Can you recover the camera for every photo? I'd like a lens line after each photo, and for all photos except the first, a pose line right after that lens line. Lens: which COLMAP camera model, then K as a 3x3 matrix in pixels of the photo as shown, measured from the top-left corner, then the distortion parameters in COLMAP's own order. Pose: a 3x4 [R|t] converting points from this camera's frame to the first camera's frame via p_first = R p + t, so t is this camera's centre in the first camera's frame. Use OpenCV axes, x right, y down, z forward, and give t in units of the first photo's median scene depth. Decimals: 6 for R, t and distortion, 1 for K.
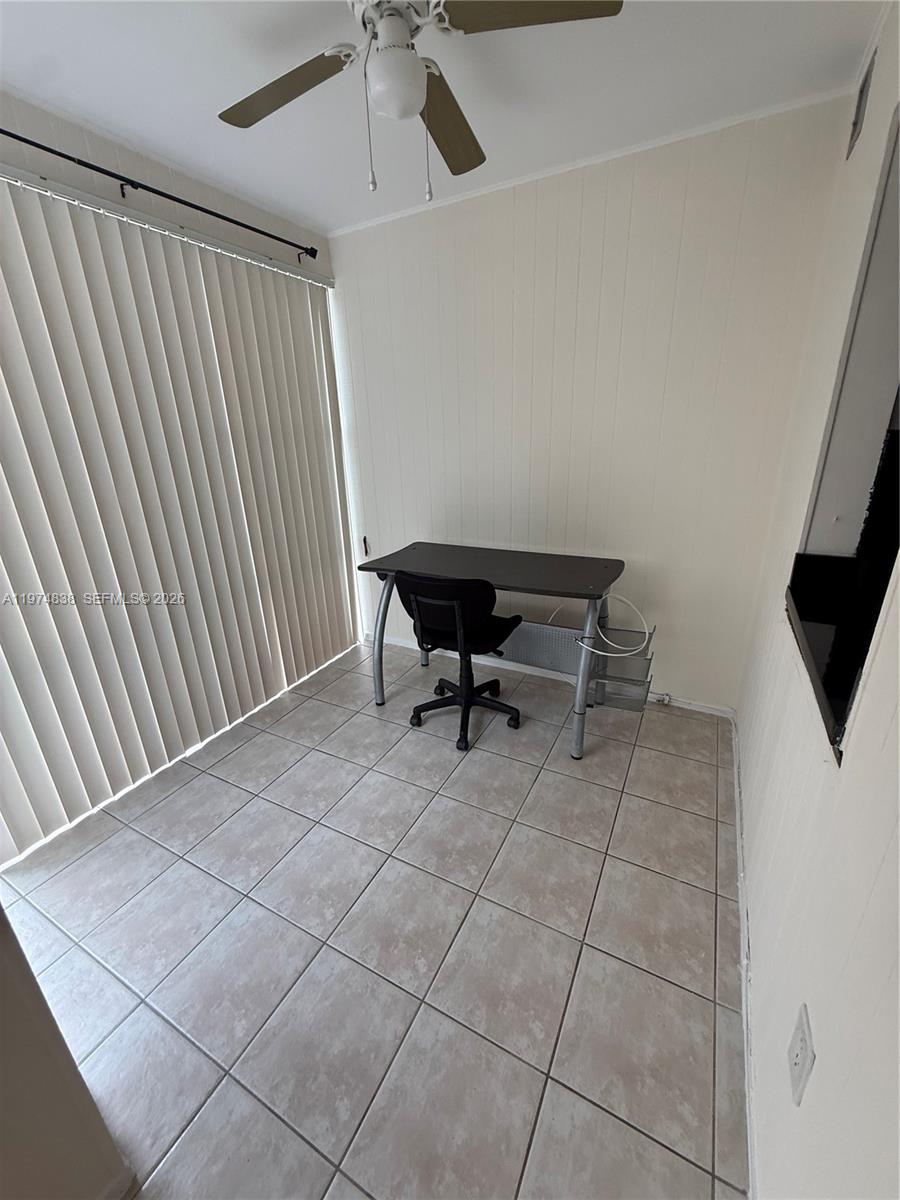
lens RADIAL K [[480.1, 0, 454.6], [0, 480.1, 590.7], [0, 0, 1]] dist [-0.000652, 0.000692]
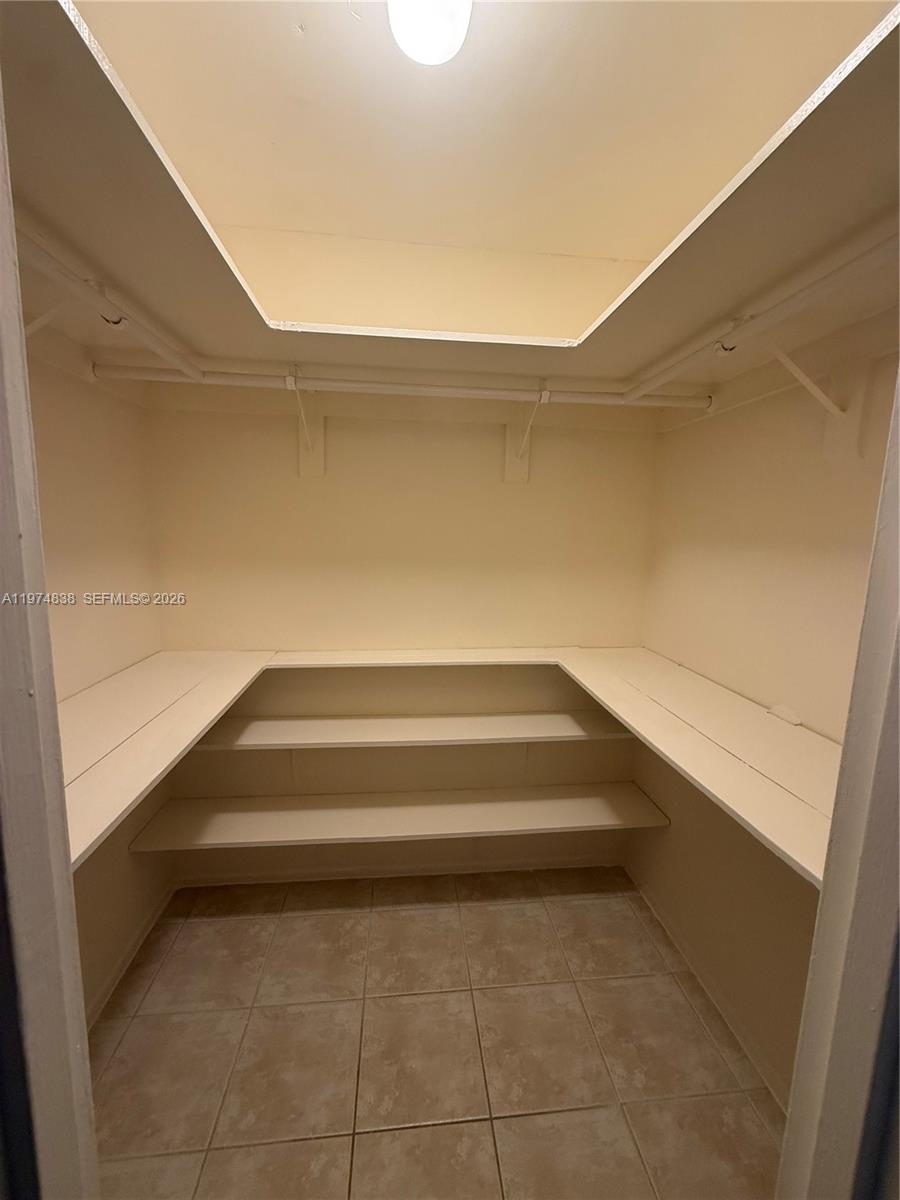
lens RADIAL K [[480.1, 0, 448.7], [0, 480.1, 604.7], [0, 0, 1]] dist [-0.000652, 0.000692]
pose [[0.543073, 0.167659, -0.822777, 0.882115], [-0.310391, 0.950543, -0.011178, -0.112308], [0.780211, 0.261453, 0.568254, 0.252470]]
